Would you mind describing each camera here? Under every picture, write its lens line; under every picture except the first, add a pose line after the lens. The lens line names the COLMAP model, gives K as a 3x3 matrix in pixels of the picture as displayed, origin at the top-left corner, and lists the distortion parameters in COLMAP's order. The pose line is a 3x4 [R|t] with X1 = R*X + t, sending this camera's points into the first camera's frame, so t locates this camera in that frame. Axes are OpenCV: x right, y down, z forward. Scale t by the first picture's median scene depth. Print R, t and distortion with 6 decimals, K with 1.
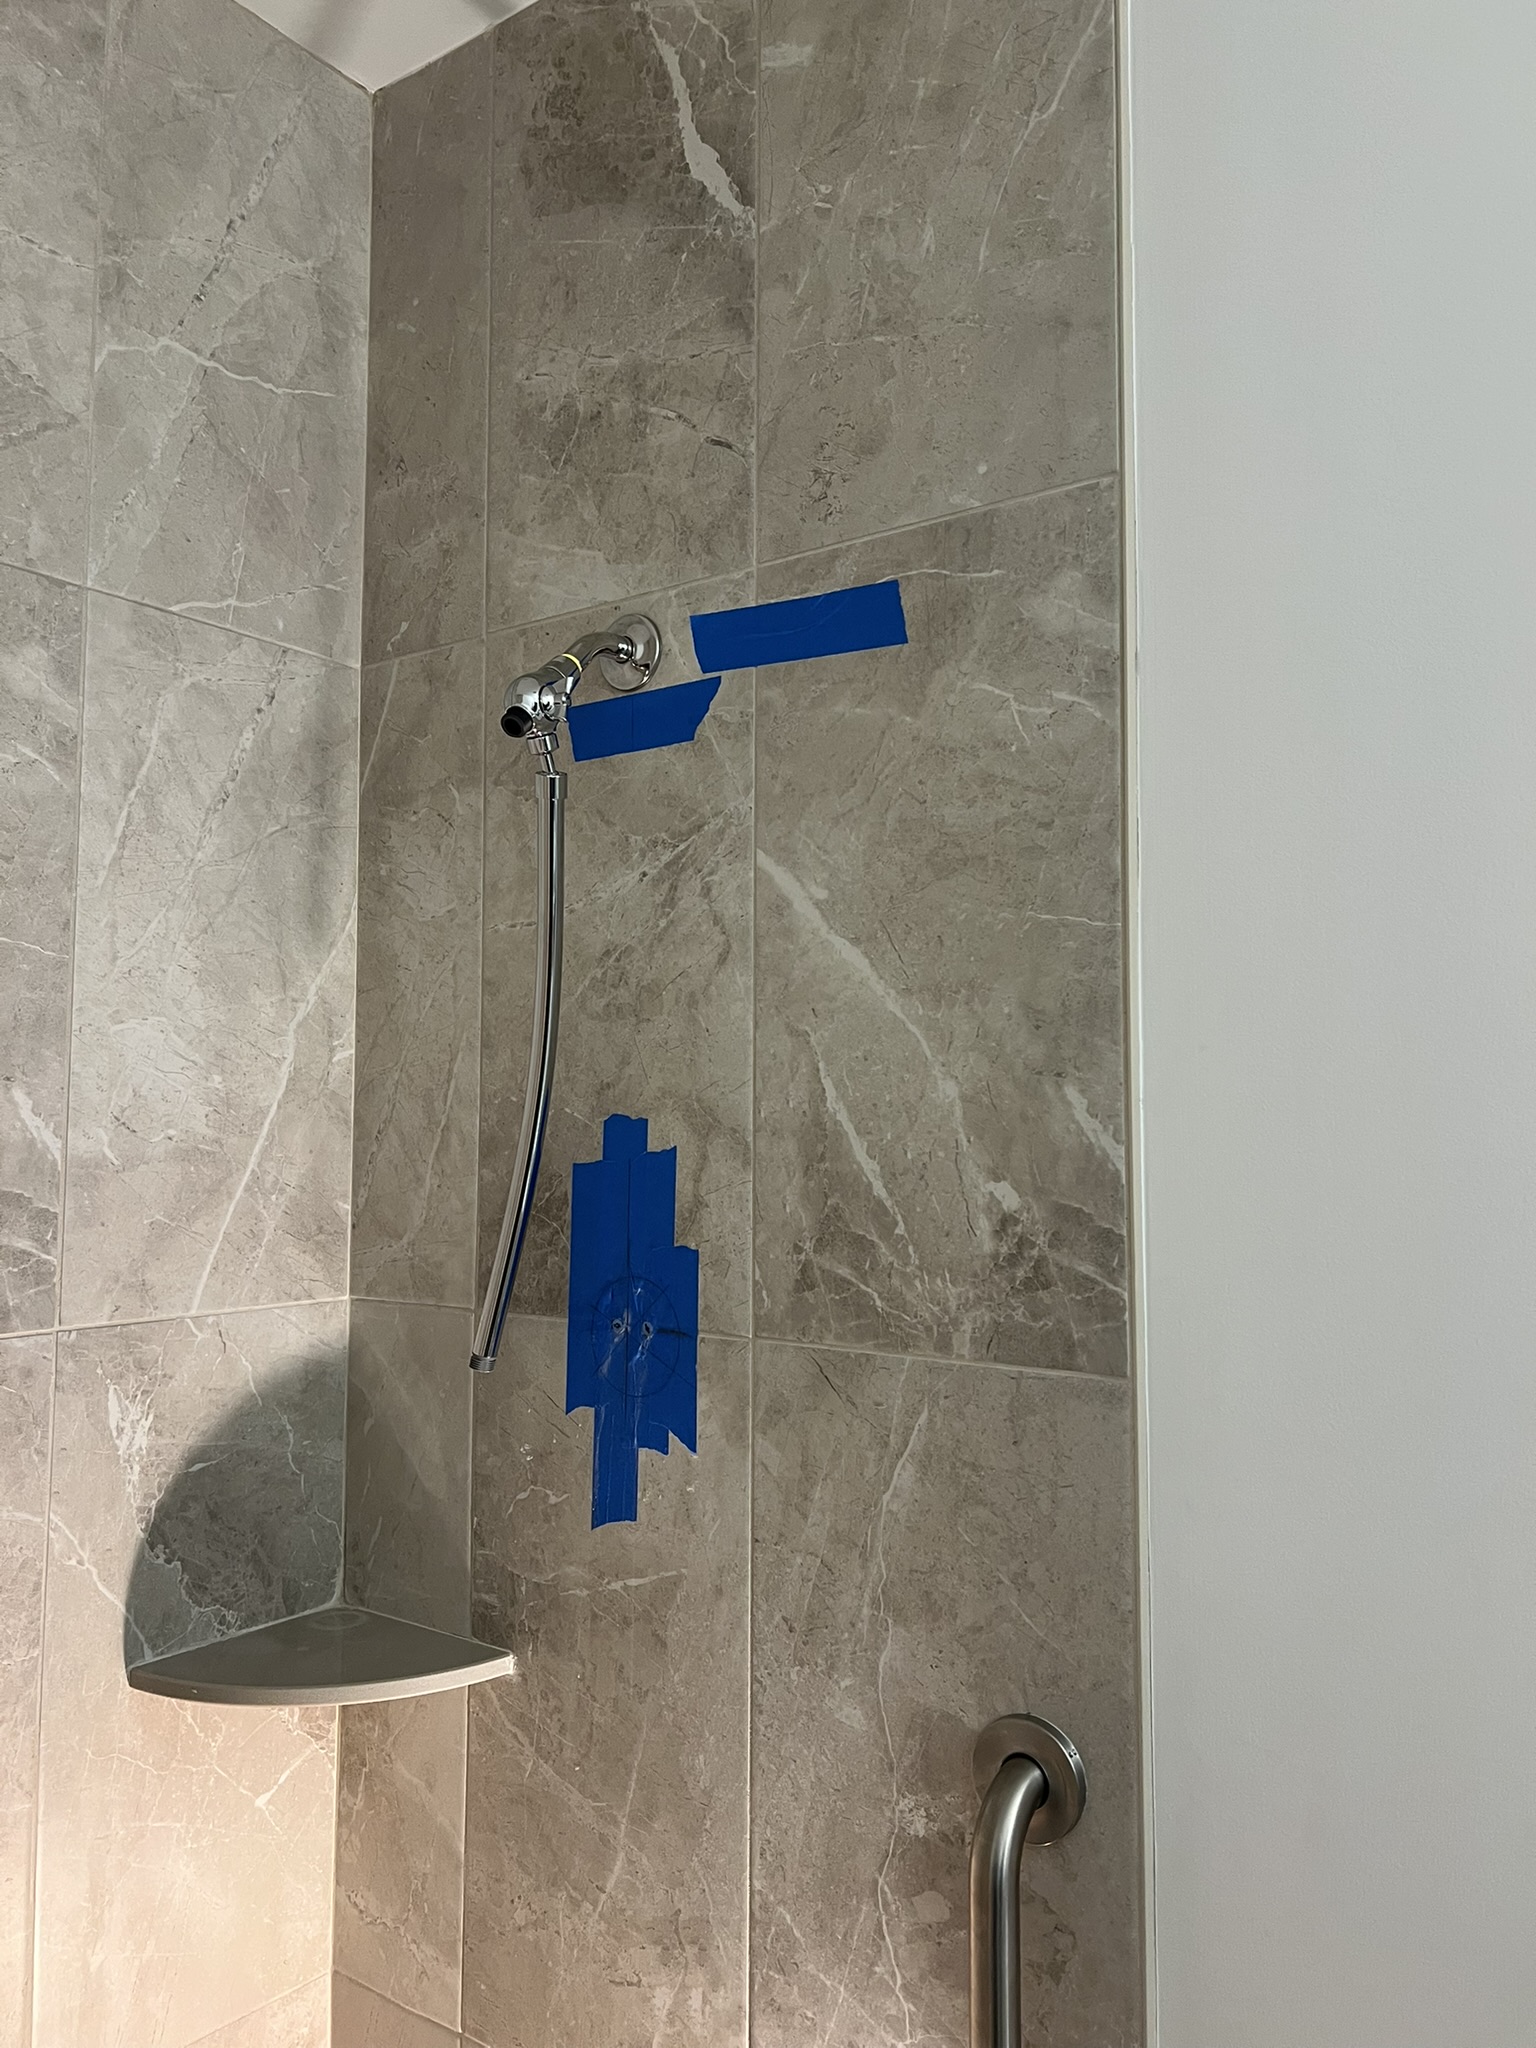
lens RADIAL K [[1540.2, 0, 761.9], [0, 1540.2, 1022.6], [0, 0, 1]] dist [0.059032, -0.069186]
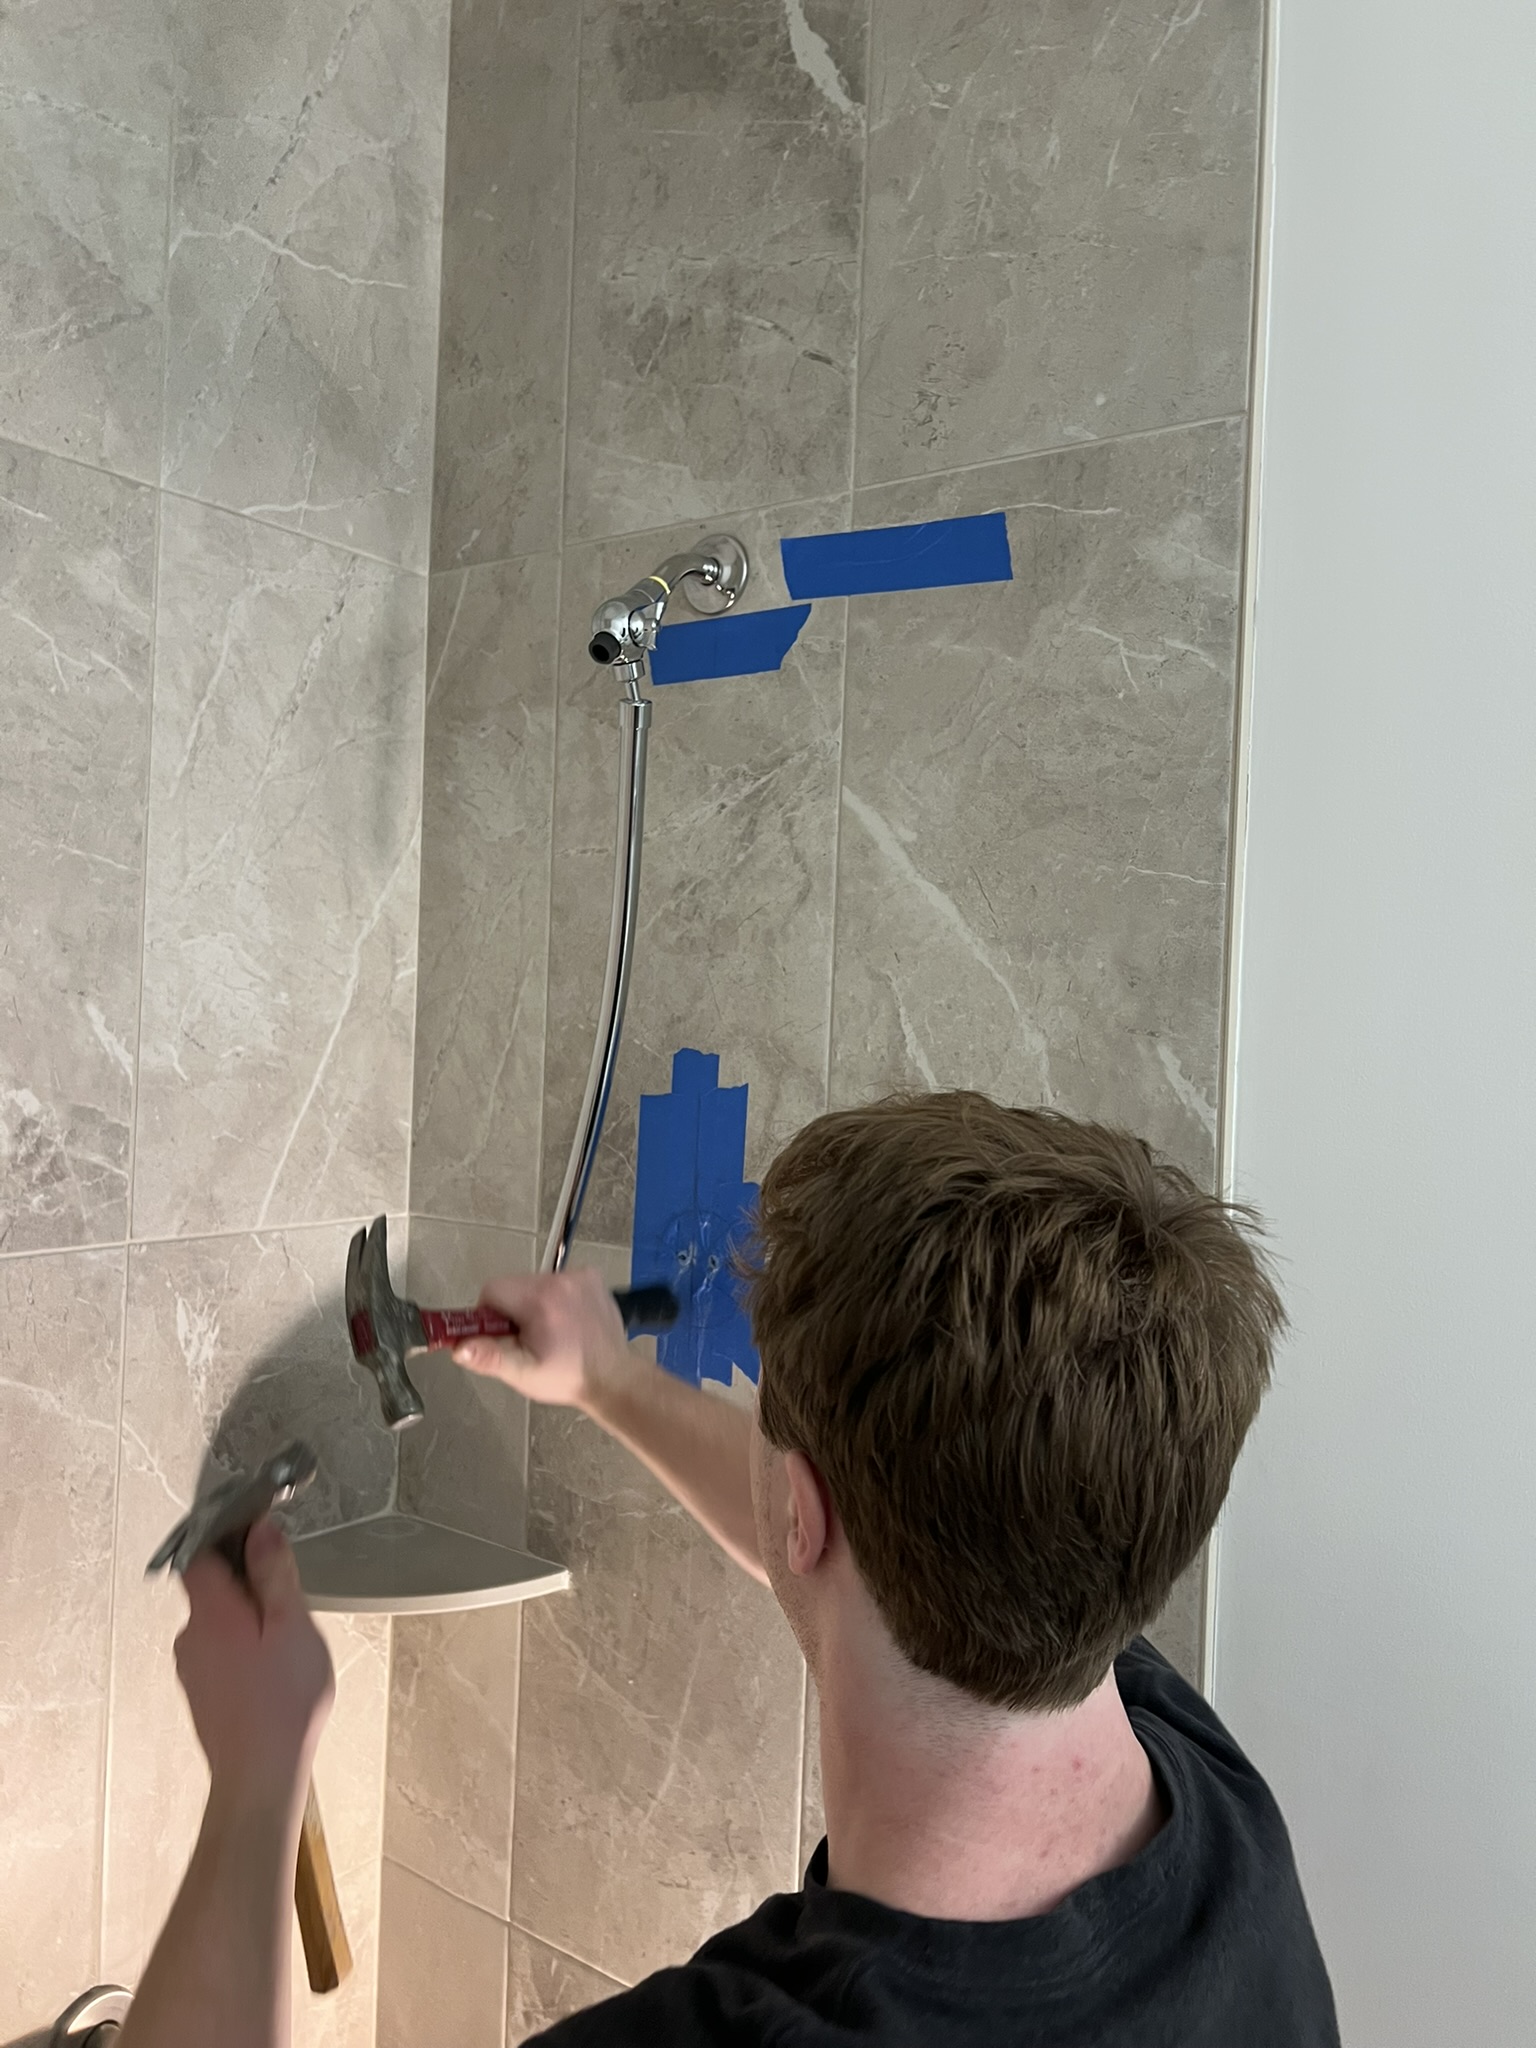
lens RADIAL K [[1540.2, 0, 756.1], [0, 1540.2, 1027.5], [0, 0, 1]] dist [0.059032, -0.069186]
pose [[0.999406, 0.034322, -0.003206, -0.049816], [-0.034002, 0.996825, 0.071994, -0.028449], [0.005667, -0.071843, 0.997400, 0.009514]]
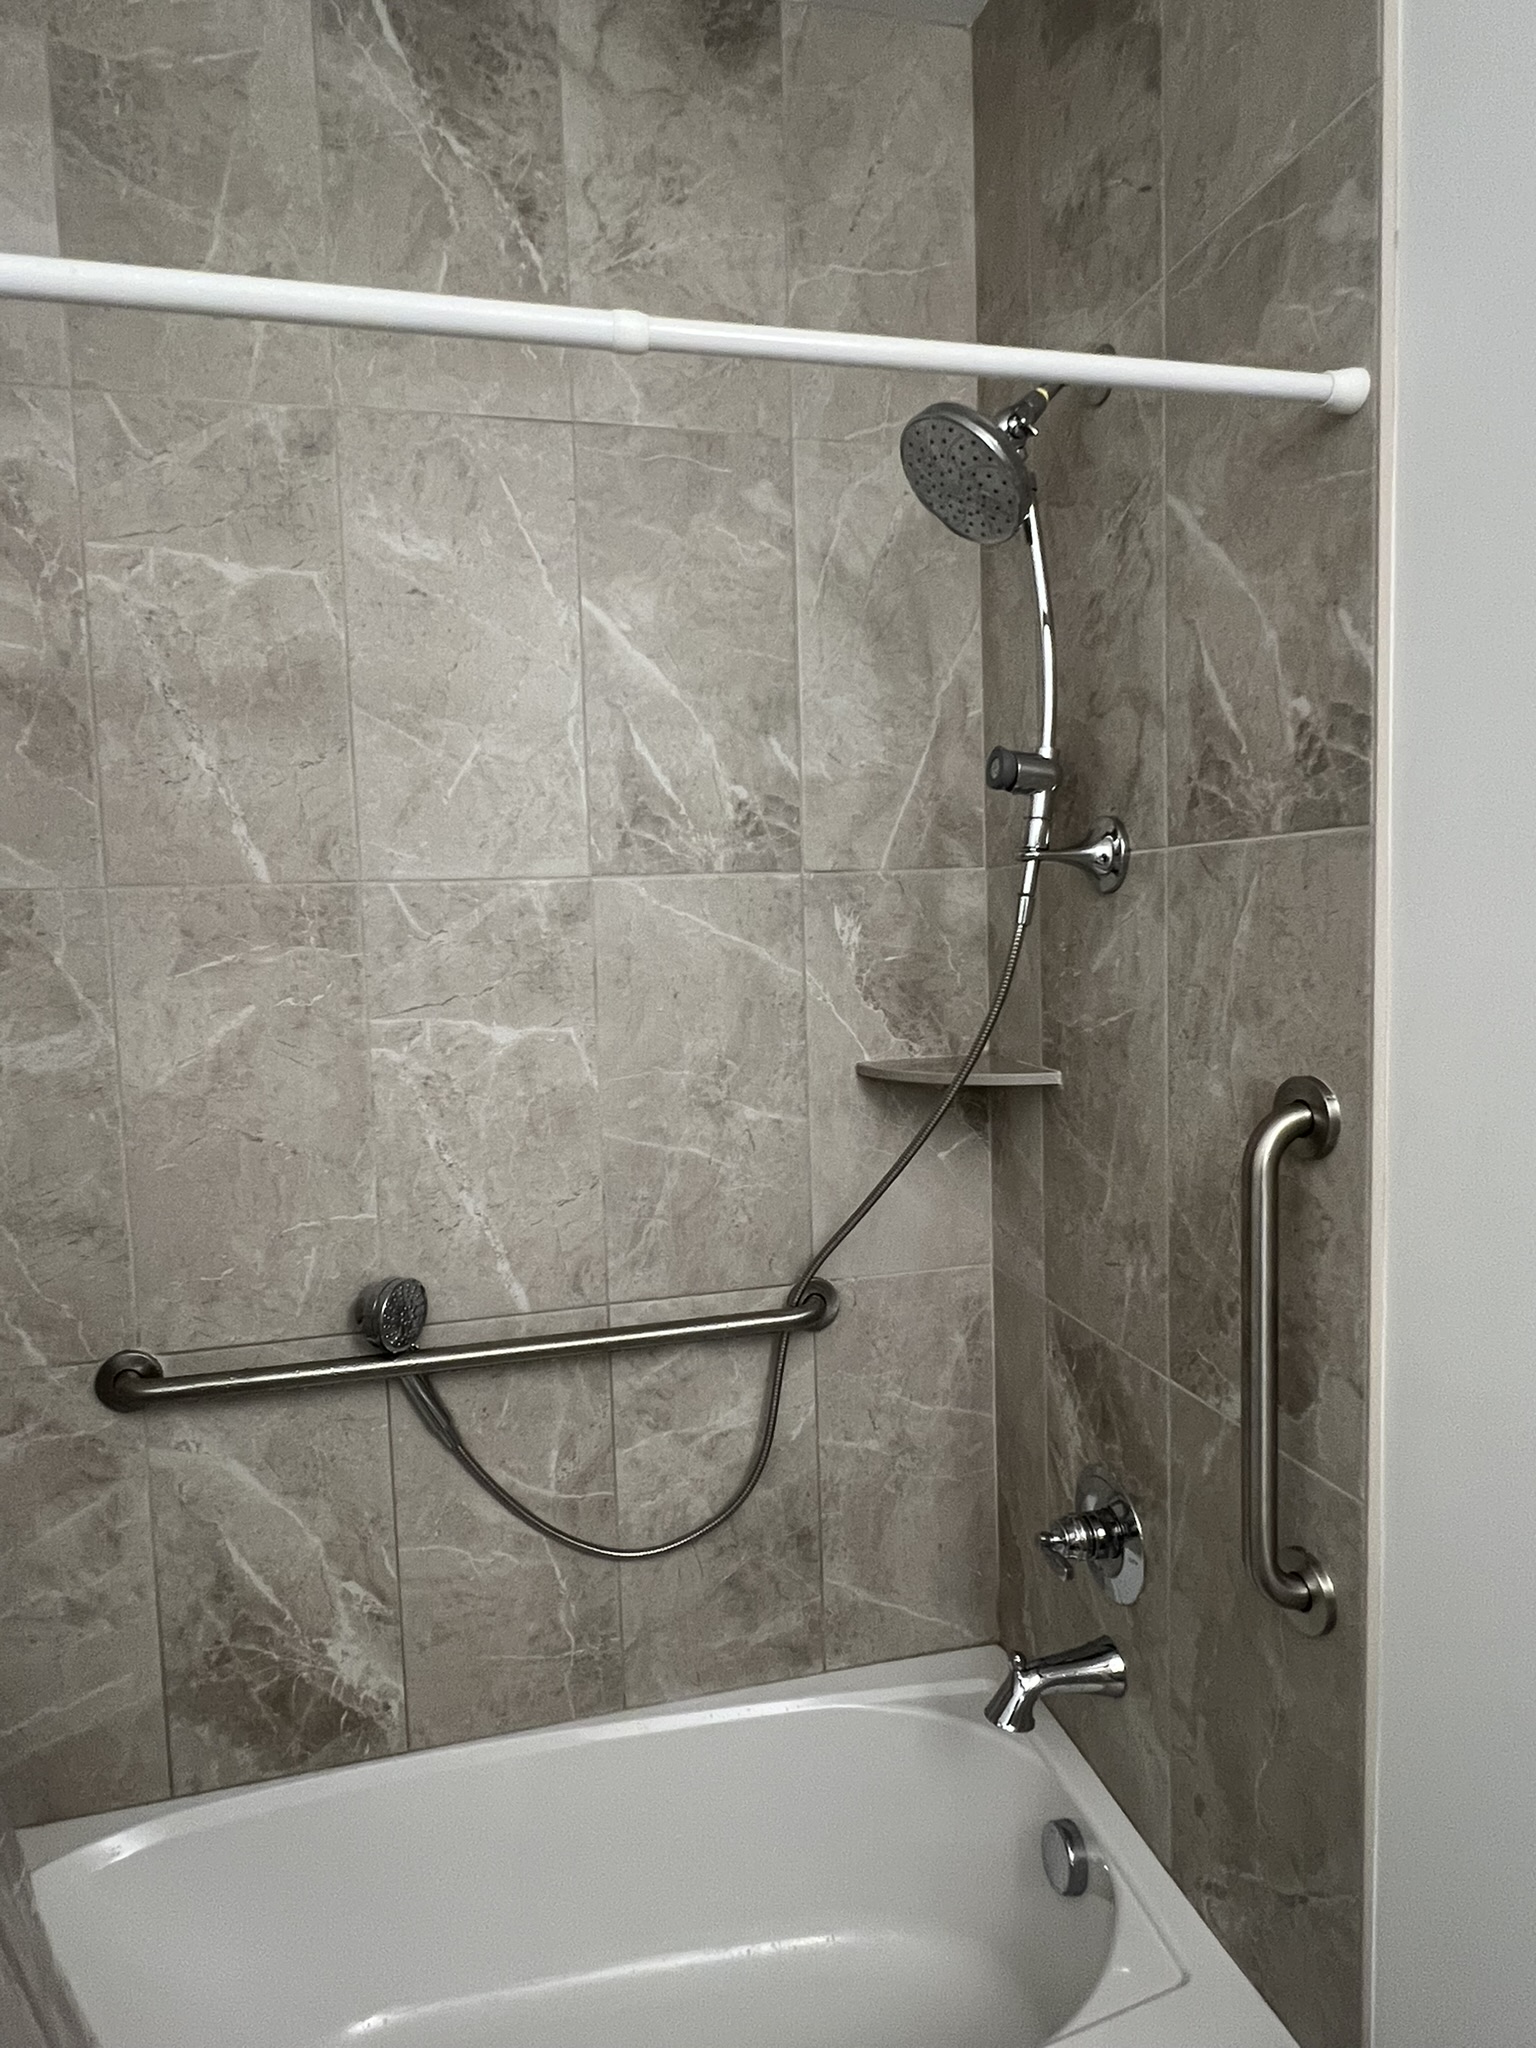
lens RADIAL K [[1173.8, 0, 766.7], [0, 1173.8, 1009.2], [0, 0, 1]] dist [0.003058, -0.000851]
pose [[0.770471, 0.023183, -0.637053, 0.399026], [0.077477, 0.988525, 0.129676, 0.178597], [0.632749, -0.149269, 0.759834, -0.092381]]
